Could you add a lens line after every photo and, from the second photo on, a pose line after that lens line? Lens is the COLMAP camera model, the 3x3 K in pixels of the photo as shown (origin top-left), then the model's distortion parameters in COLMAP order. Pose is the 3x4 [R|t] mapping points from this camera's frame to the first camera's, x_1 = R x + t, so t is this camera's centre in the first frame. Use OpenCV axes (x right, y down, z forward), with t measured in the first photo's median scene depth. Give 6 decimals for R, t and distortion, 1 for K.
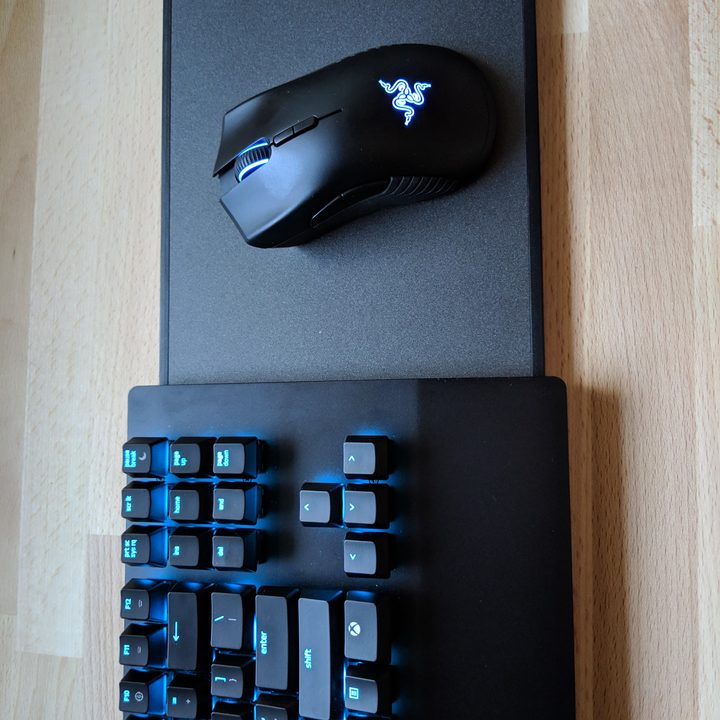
lens RADIAL K [[799.7, 0, 357.5], [0, 799.7, 366.8], [0, 0, 1]] dist [0.030611, -0.106080]
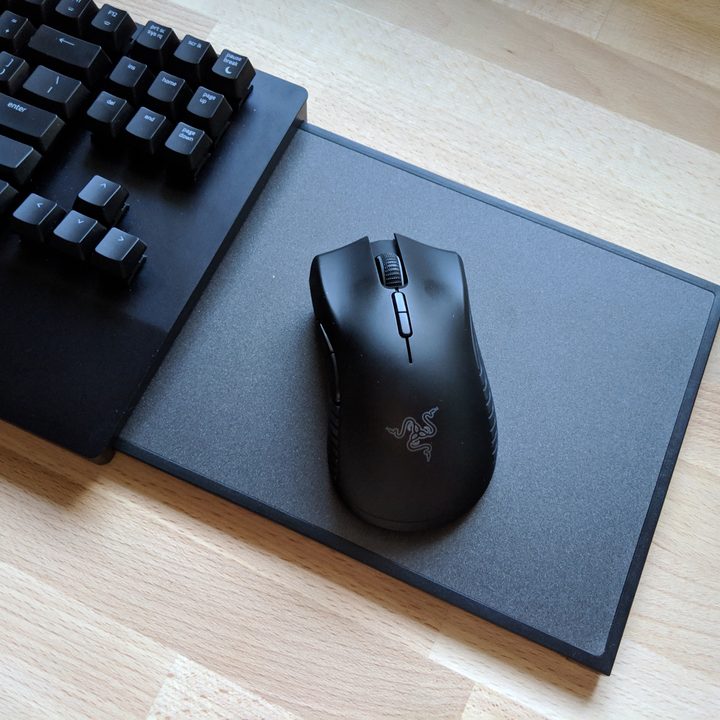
lens RADIAL K [[799.7, 0, 357.5], [0, 799.7, 366.8], [0, 0, 1]] dist [0.030611, -0.106080]
pose [[-0.406670, 0.912262, -0.048965, 0.065848], [-0.900211, -0.391010, 0.191656, -0.396837], [0.155695, 0.122020, 0.980240, 0.058709]]
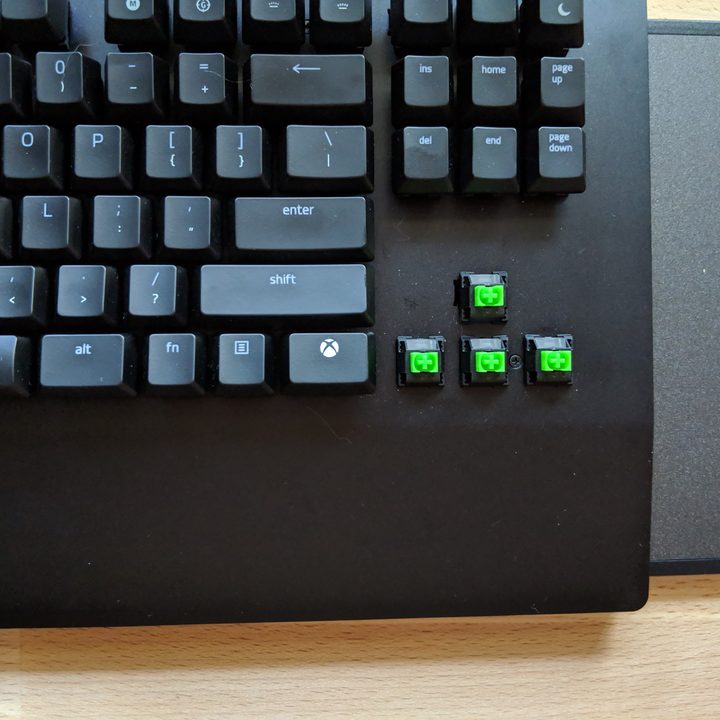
lens RADIAL K [[799.7, 0, 357.5], [0, 799.7, 366.8], [0, 0, 1]] dist [0.030611, -0.106080]
pose [[-0.011376, 0.954091, 0.299301, -0.188582], [-0.999832, -0.015149, 0.010288, 0.275336], [0.014350, -0.299134, 0.954103, 0.296081]]
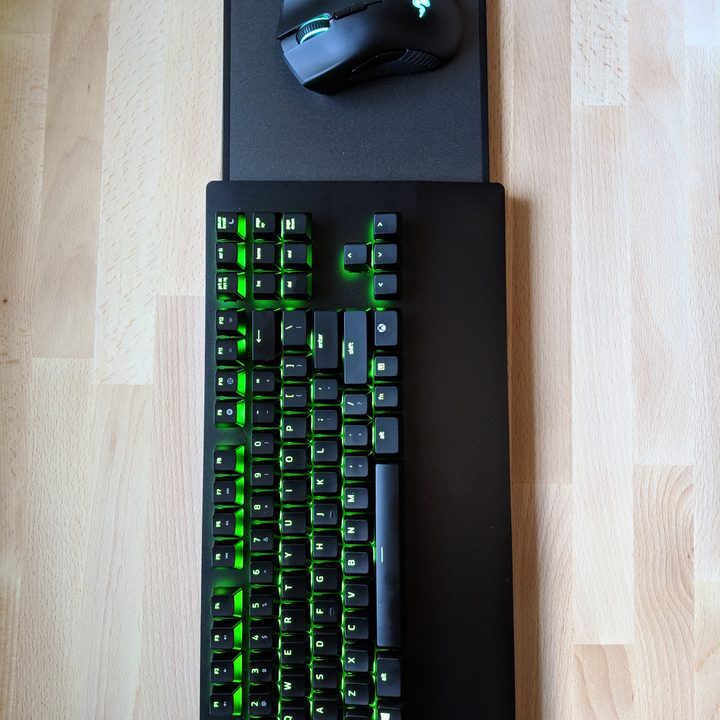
lens RADIAL K [[772.8, 0, 360.0], [0, 772.8, 360.0], [0, 0, 1]] dist [0.095125, -0.220849]
pose [[0.952028, 0.029634, 0.304572, -0.480290], [-0.026278, 0.999540, -0.015113, 0.388407], [-0.304880, 0.006385, 0.952370, -0.425974]]
